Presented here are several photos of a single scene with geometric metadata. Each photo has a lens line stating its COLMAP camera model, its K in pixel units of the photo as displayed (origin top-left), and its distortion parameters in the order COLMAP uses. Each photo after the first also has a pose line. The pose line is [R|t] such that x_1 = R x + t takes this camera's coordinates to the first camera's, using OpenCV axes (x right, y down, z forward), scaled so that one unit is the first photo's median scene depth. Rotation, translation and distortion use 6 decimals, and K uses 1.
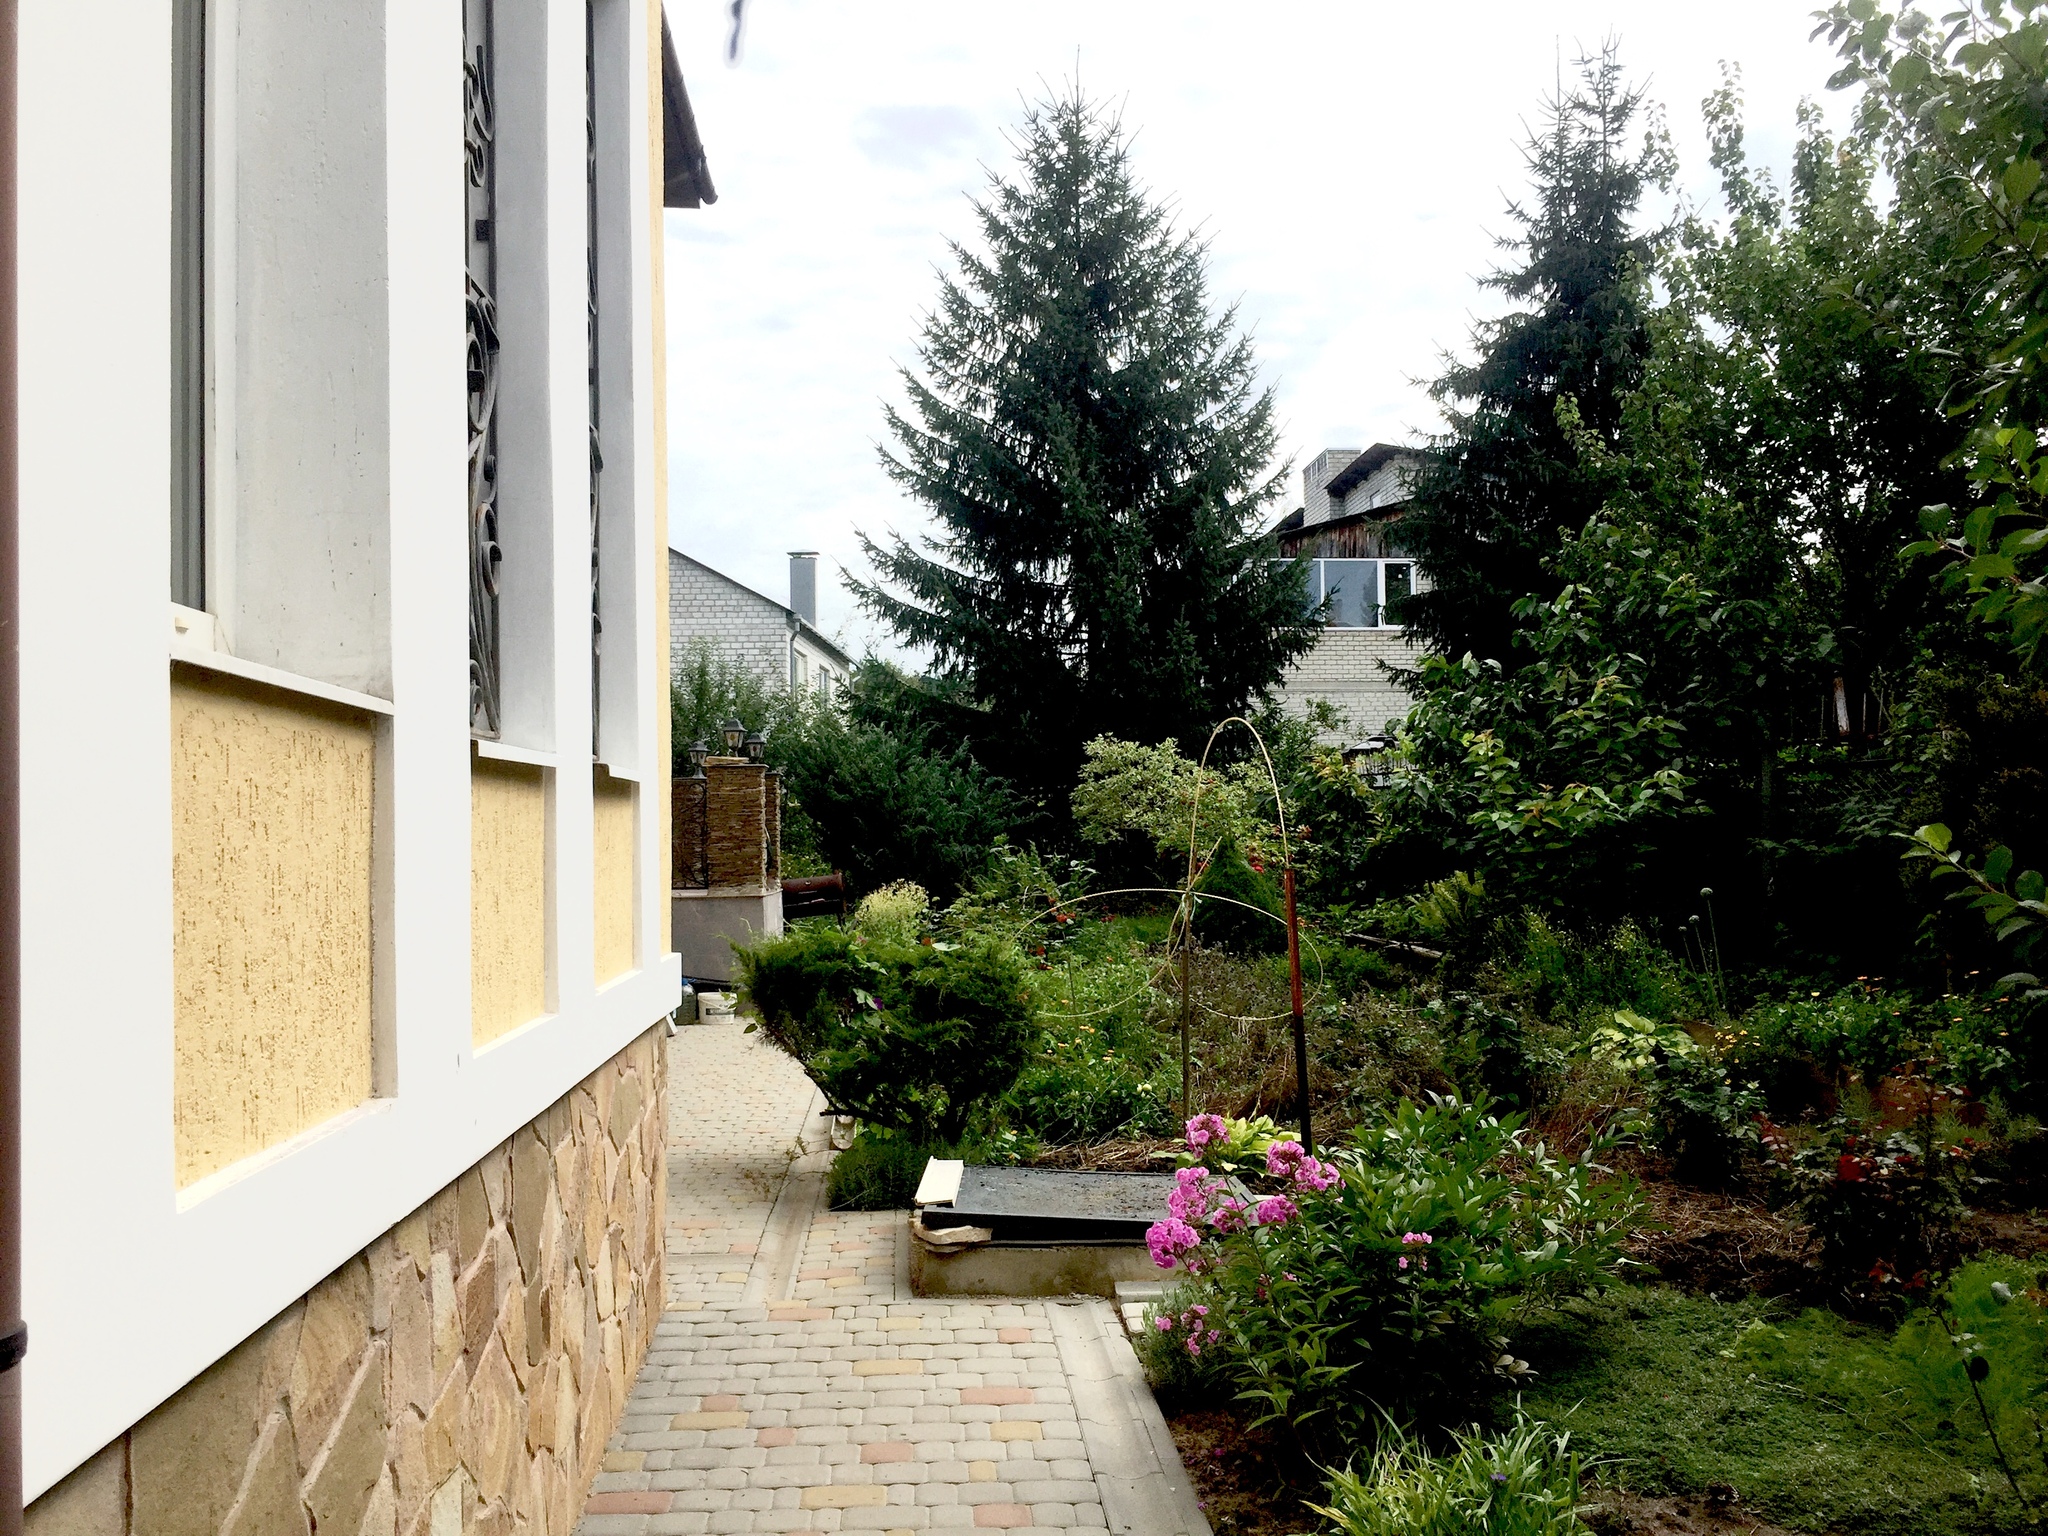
lens RADIAL K [[1756.1, 0, 1024.0], [0, 1756.1, 768.0], [0, 0, 1]] dist [0.067766, -0.090728]
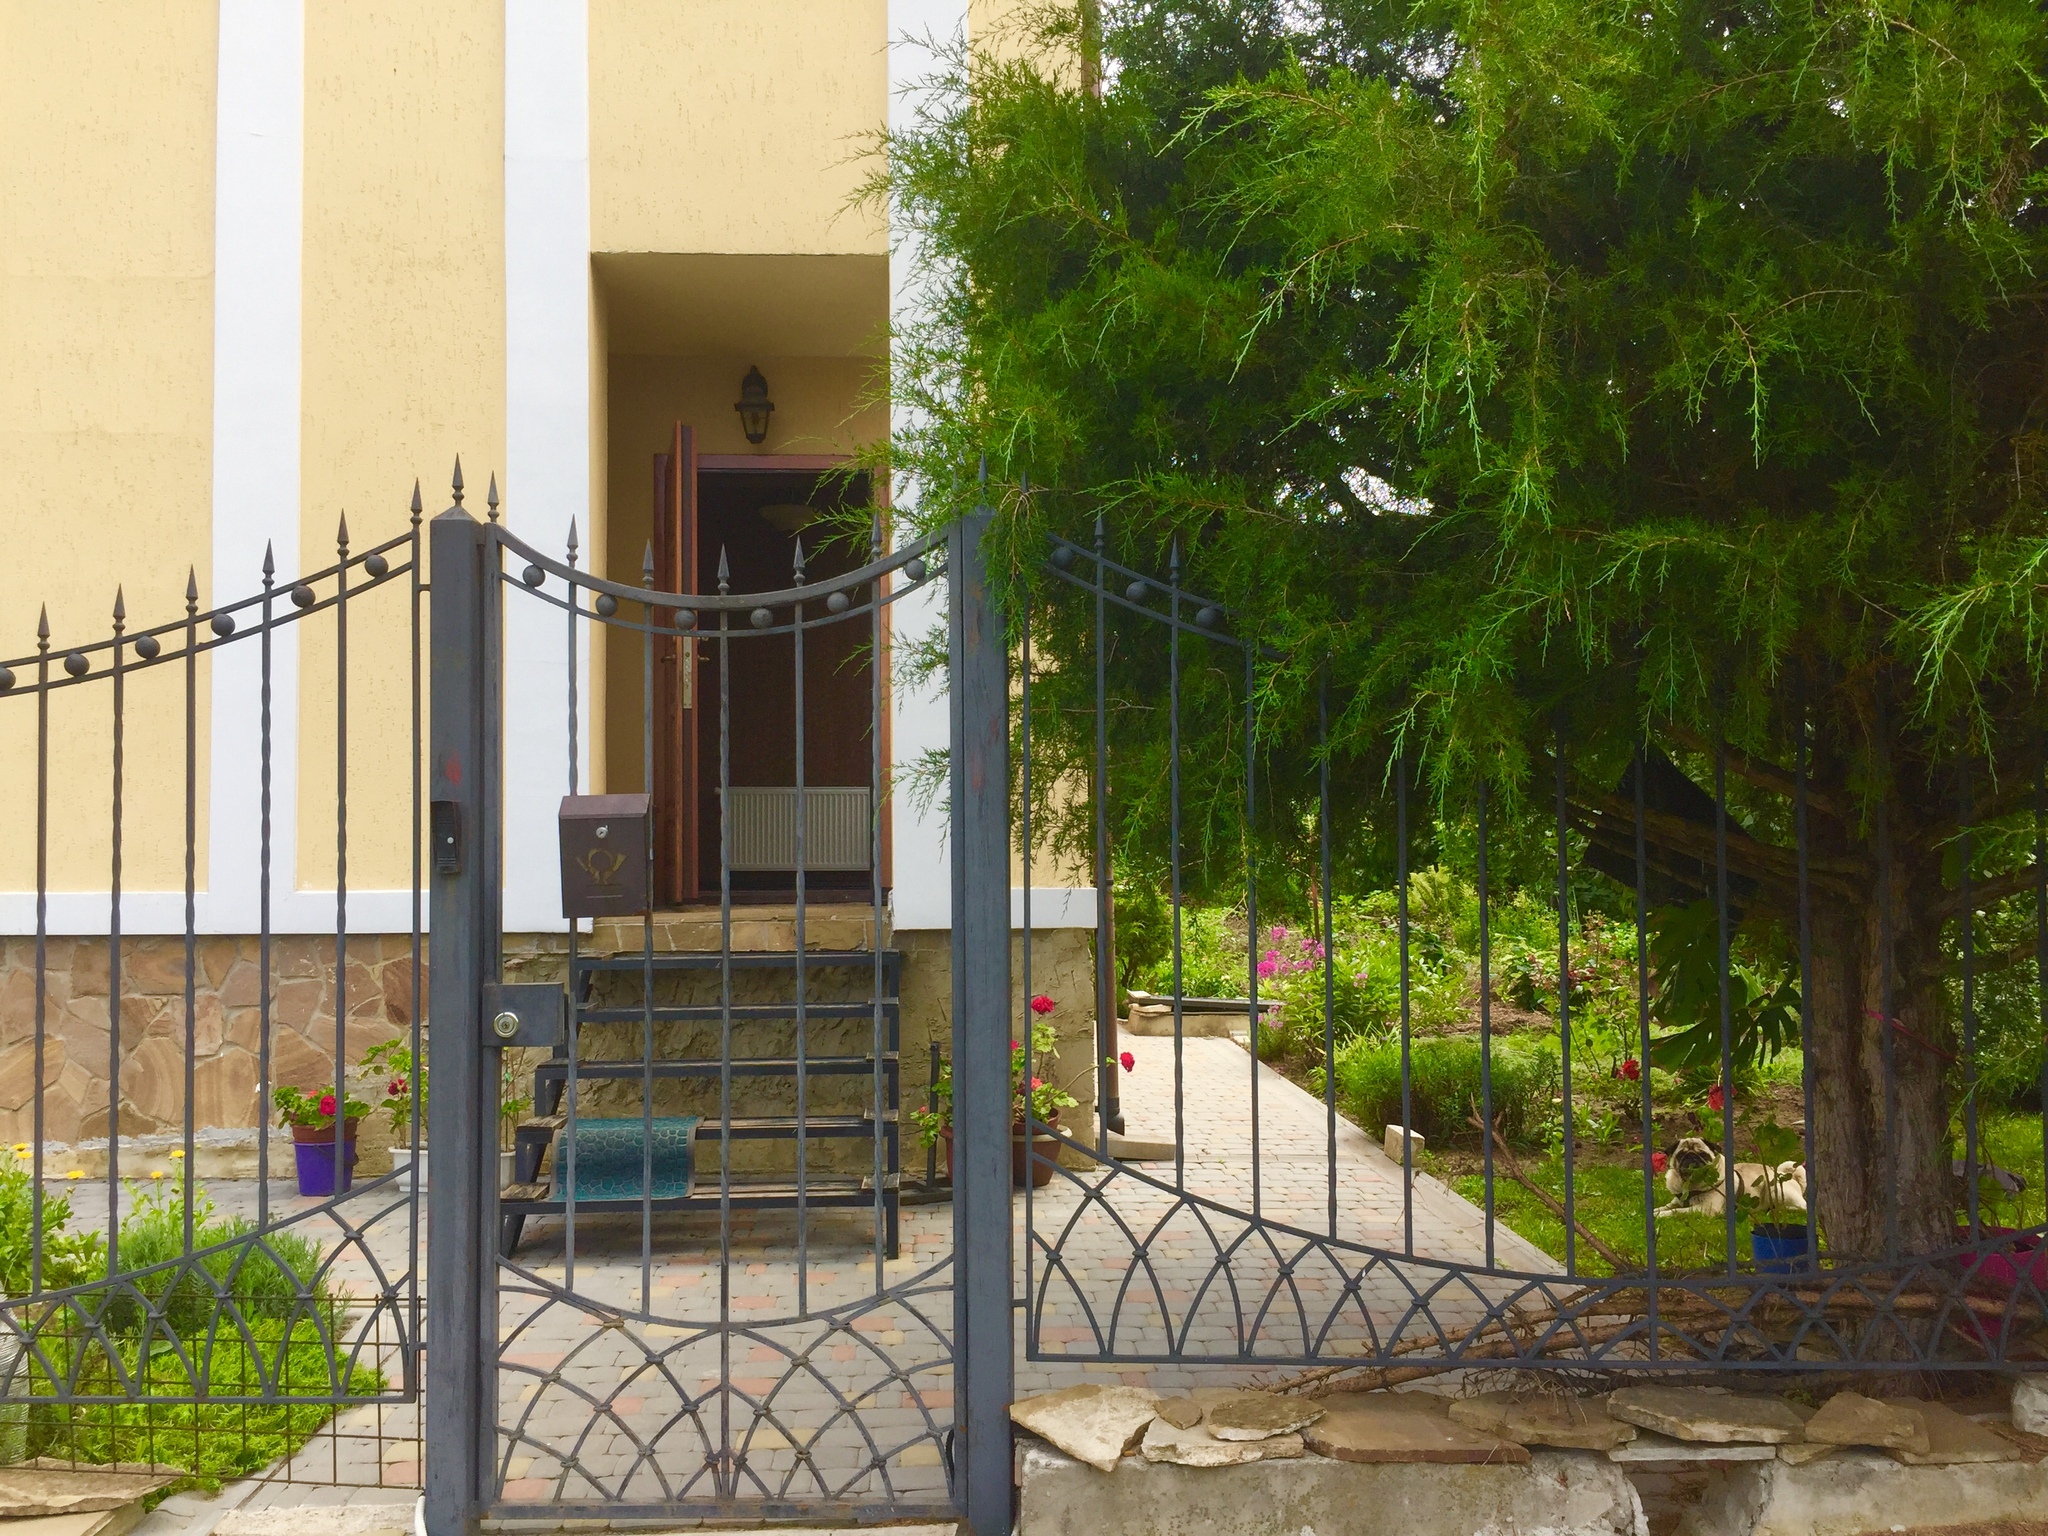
lens RADIAL K [[1756.1, 0, 1024.0], [0, 1756.1, 768.0], [0, 0, 1]] dist [0.067766, -0.090728]
pose [[0.999938, 0.003466, -0.010547, -0.110353], [-0.003603, 0.999910, -0.012942, -0.000084], [0.010501, 0.012979, 0.999861, -0.716710]]
